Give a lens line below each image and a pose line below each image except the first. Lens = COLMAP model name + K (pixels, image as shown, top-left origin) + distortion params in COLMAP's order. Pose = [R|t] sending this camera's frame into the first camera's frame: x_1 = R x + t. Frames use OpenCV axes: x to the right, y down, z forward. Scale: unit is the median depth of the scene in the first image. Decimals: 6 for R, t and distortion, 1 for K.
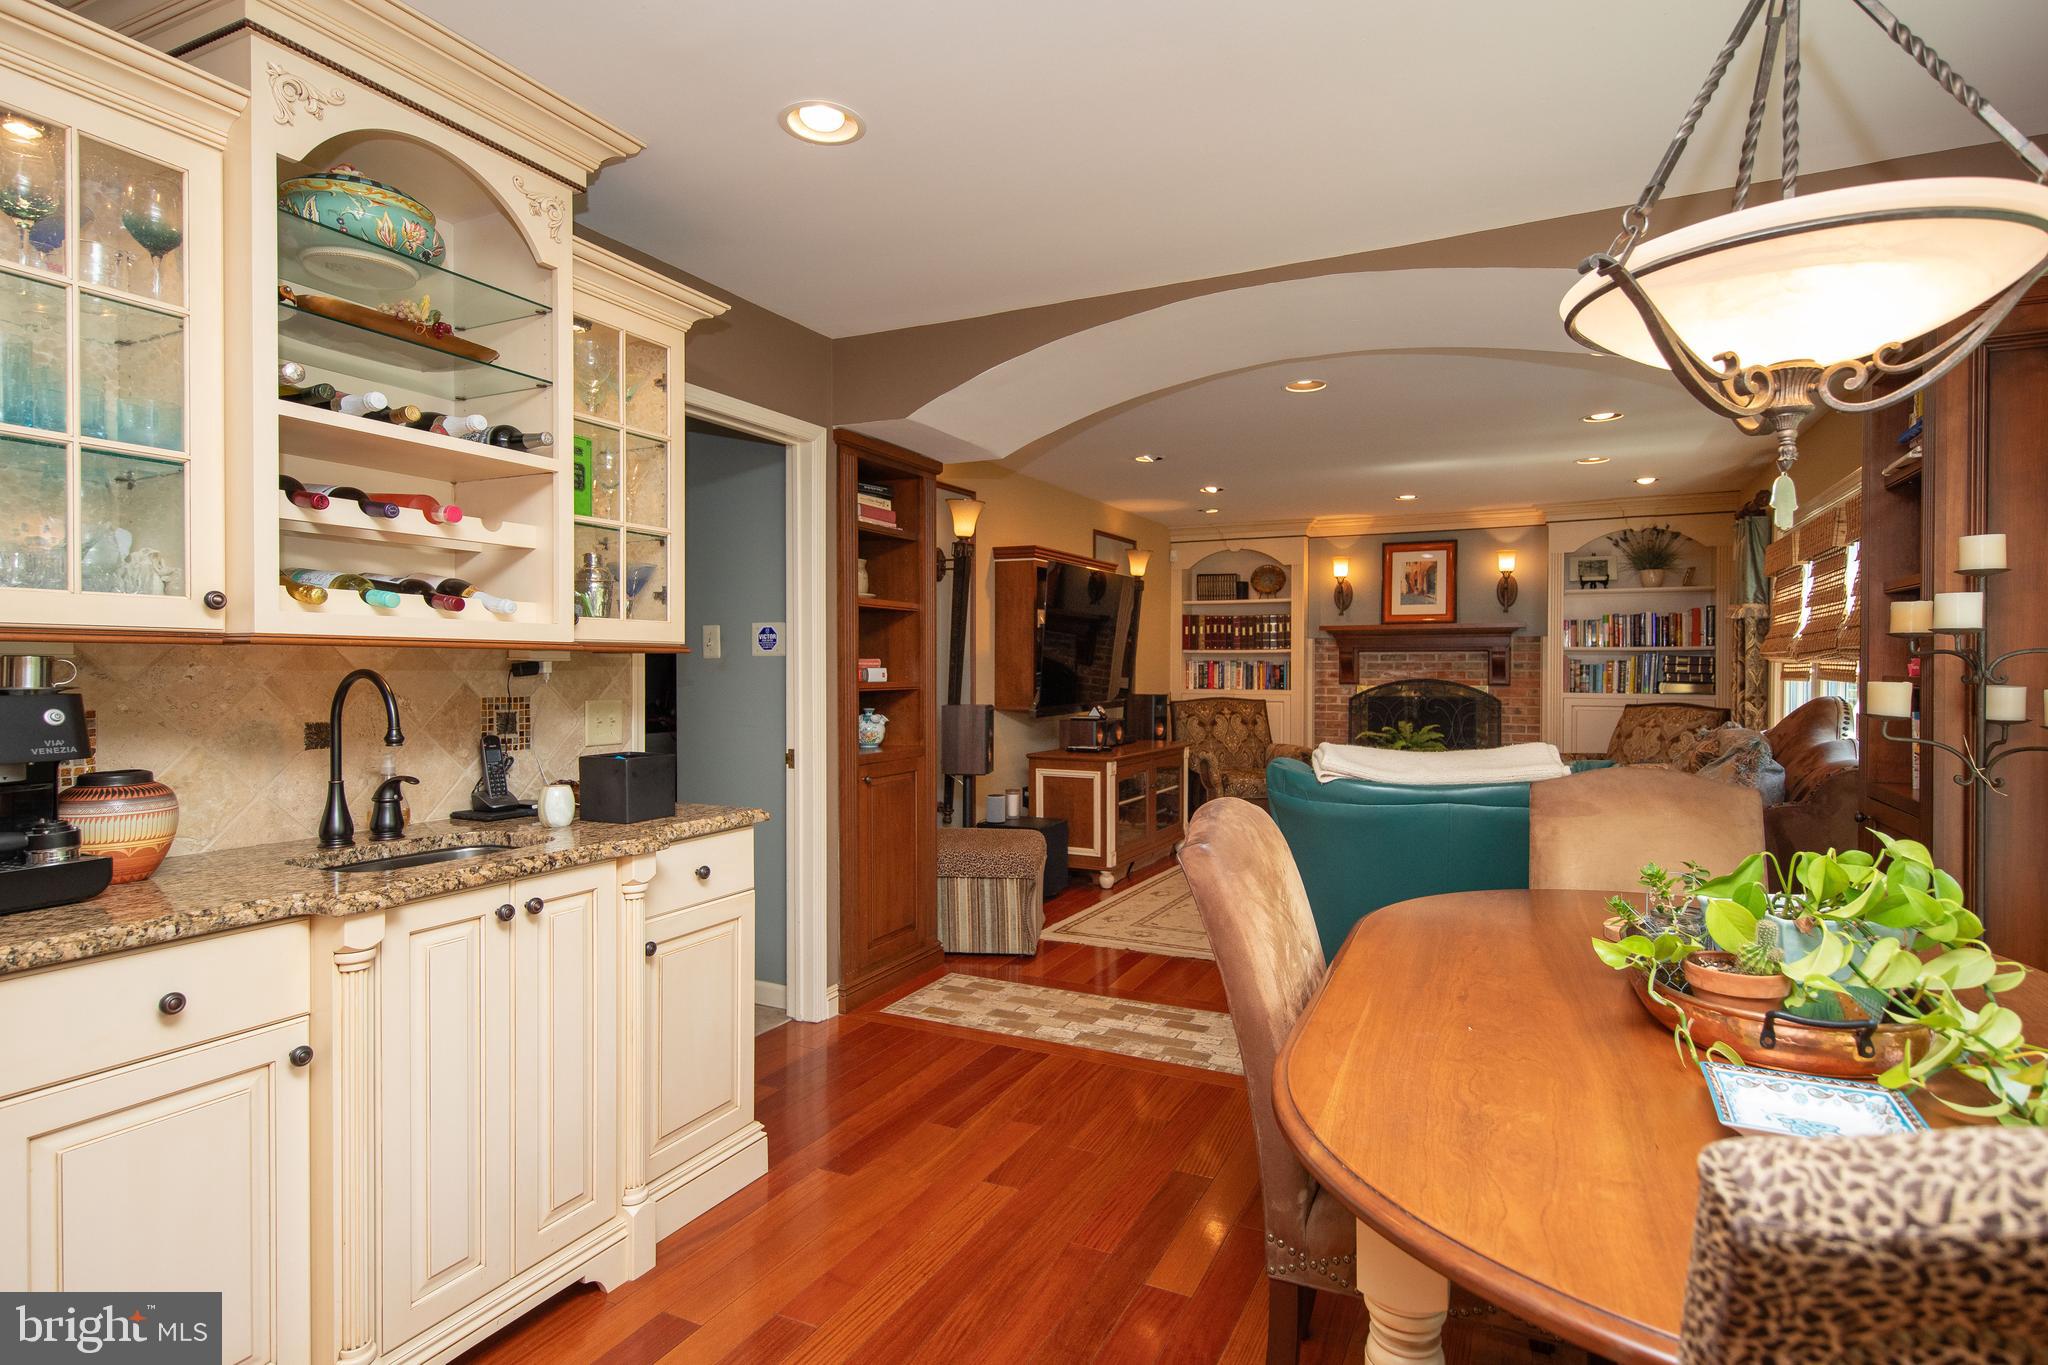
lens RADIAL K [[1045.2, 0, 1031.8], [0, 1045.2, 683.2], [0, 0, 1]] dist [0.008033, 0.000633]
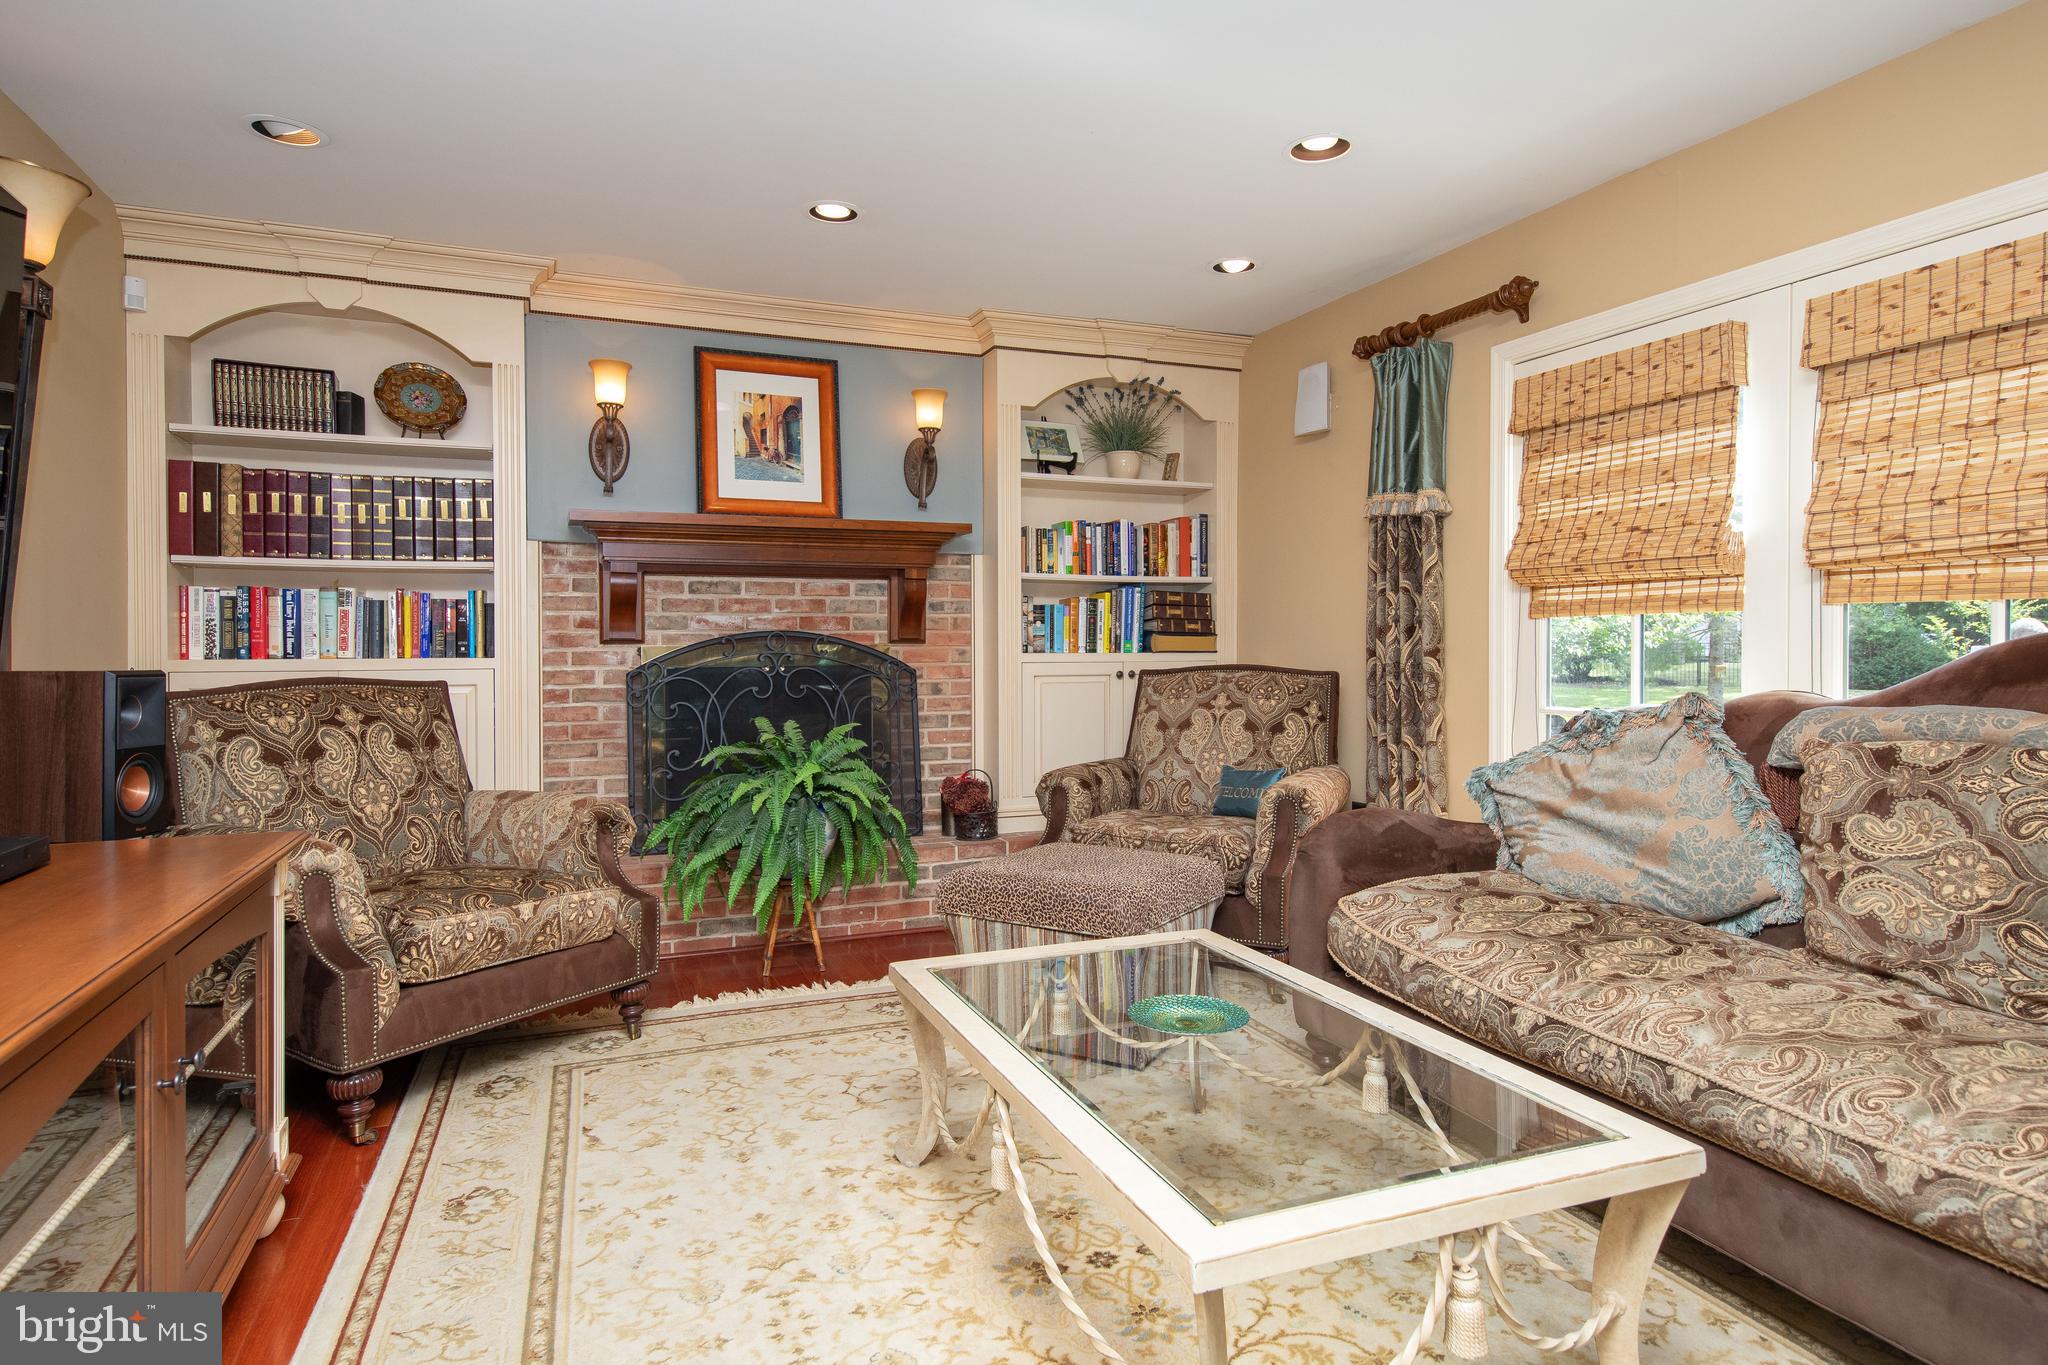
lens RADIAL K [[1156.1, 0, 1038.9], [0, 1156.1, 643.5], [0, 0, 1]] dist [0.008024, -0.000366]
pose [[0.655426, -0.003388, 0.755251, 0.039431], [0.016215, 0.999823, -0.009587, 0.009377], [-0.755085, 0.018530, 0.655365, 0.546196]]
